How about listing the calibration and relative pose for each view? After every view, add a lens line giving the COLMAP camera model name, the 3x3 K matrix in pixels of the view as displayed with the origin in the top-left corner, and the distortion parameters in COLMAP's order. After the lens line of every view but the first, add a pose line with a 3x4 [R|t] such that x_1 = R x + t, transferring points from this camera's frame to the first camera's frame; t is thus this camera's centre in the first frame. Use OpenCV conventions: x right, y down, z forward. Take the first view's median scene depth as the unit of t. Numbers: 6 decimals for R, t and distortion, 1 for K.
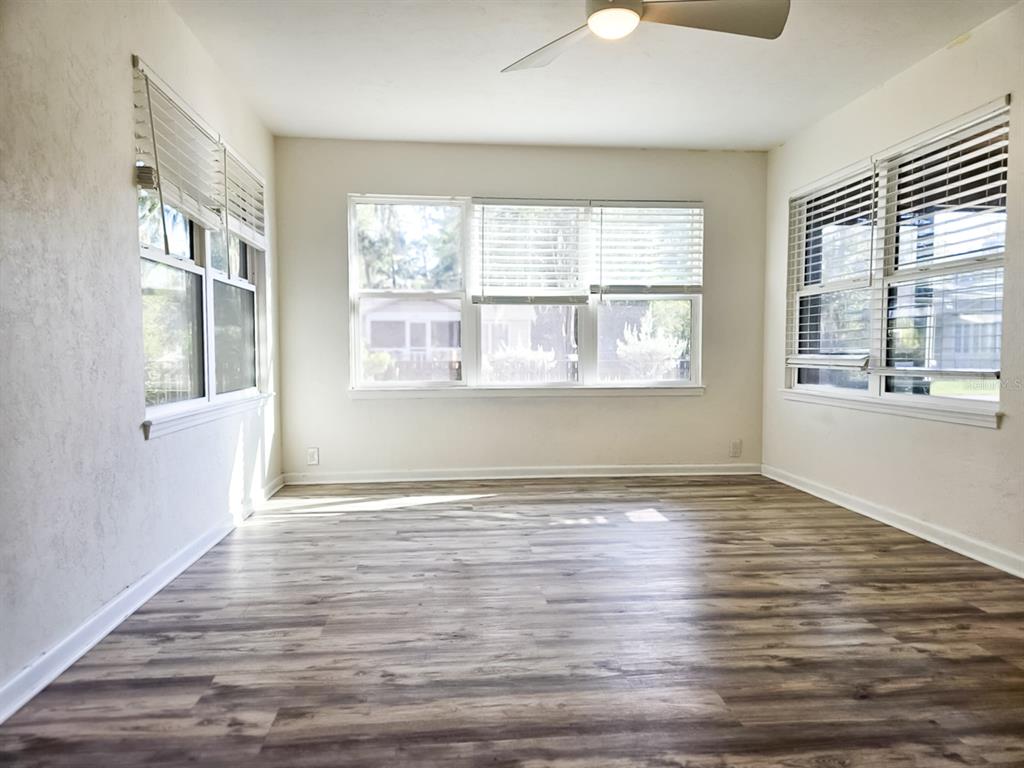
lens RADIAL K [[671.0, 0, 501.5], [0, 671.0, 361.6], [0, 0, 1]] dist [0.038018, -0.018544]
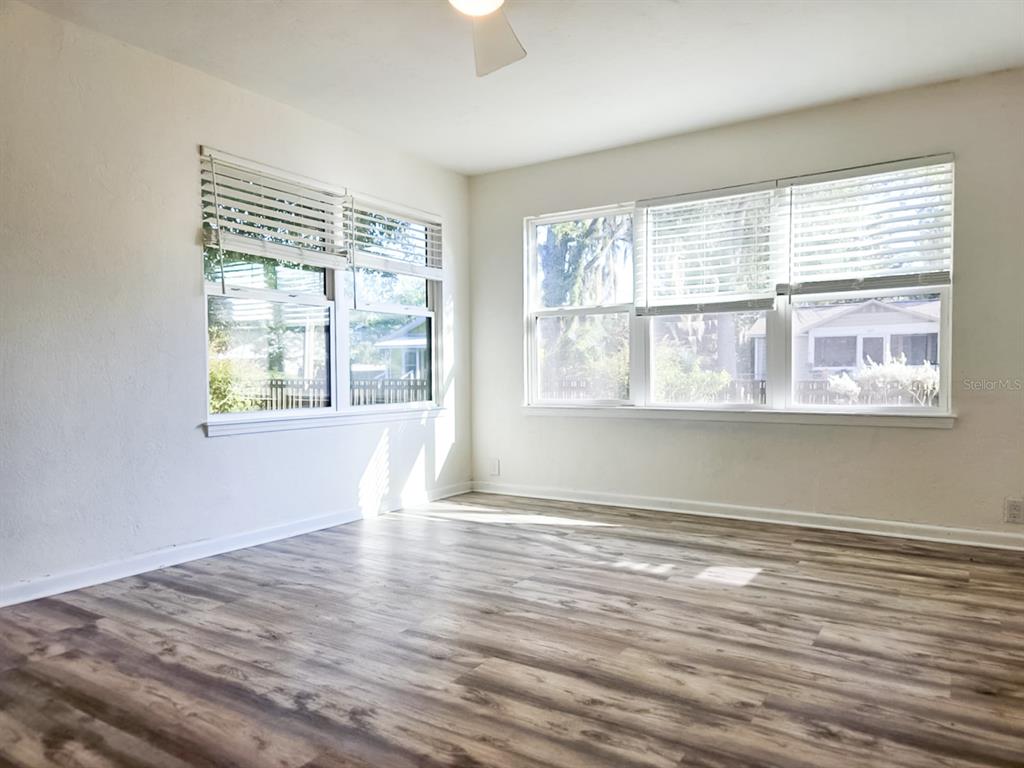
lens RADIAL K [[671.0, 0, 511.3], [0, 671.0, 375.5], [0, 0, 1]] dist [0.038018, -0.018544]
pose [[0.793476, -0.001798, -0.608599, 0.653809], [-0.003664, 0.999963, -0.007733, 0.004379], [0.608591, 0.008366, 0.793440, 0.287411]]
